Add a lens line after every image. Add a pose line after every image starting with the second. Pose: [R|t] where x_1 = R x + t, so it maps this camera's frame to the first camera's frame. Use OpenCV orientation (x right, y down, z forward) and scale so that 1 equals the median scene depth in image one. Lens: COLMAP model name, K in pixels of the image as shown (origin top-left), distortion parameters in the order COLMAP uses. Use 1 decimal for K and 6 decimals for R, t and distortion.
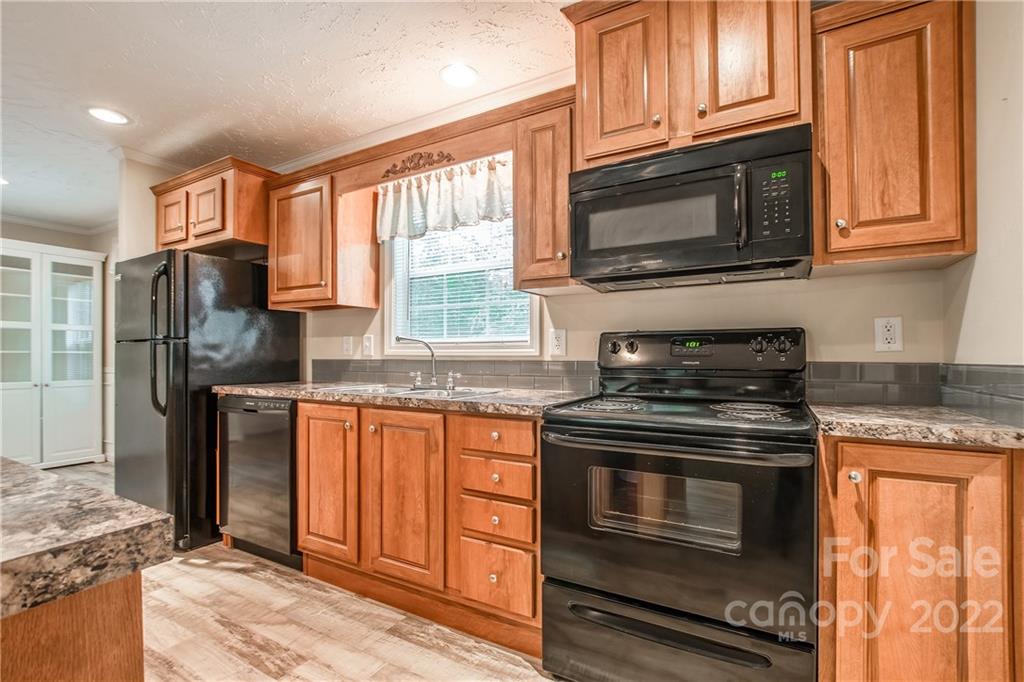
lens RADIAL K [[439.4, 0, 483.2], [0, 439.4, 343.2], [0, 0, 1]] dist [-0.001581, -0.000024]
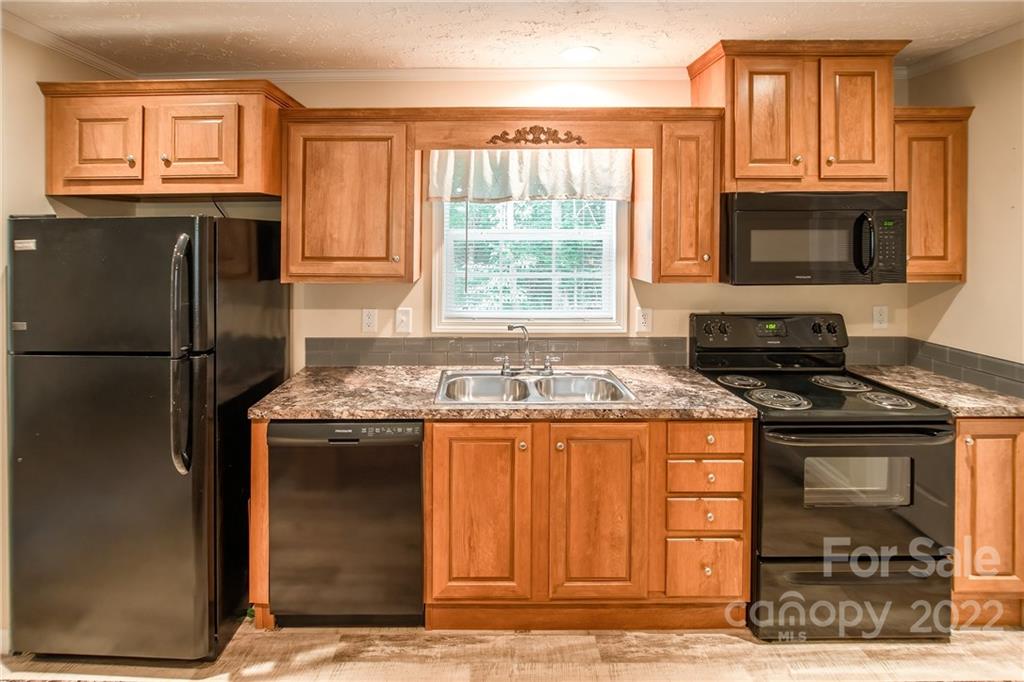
lens RADIAL K [[487.7, 0, 451.0], [0, 487.7, 226.0], [0, 0, 1]] dist [-0.003330, 0.000862]
pose [[0.875026, 0.005736, 0.484042, -0.963467], [-0.008656, 0.999955, 0.003798, -0.270661], [-0.483999, -0.007513, 0.875036, 0.228415]]
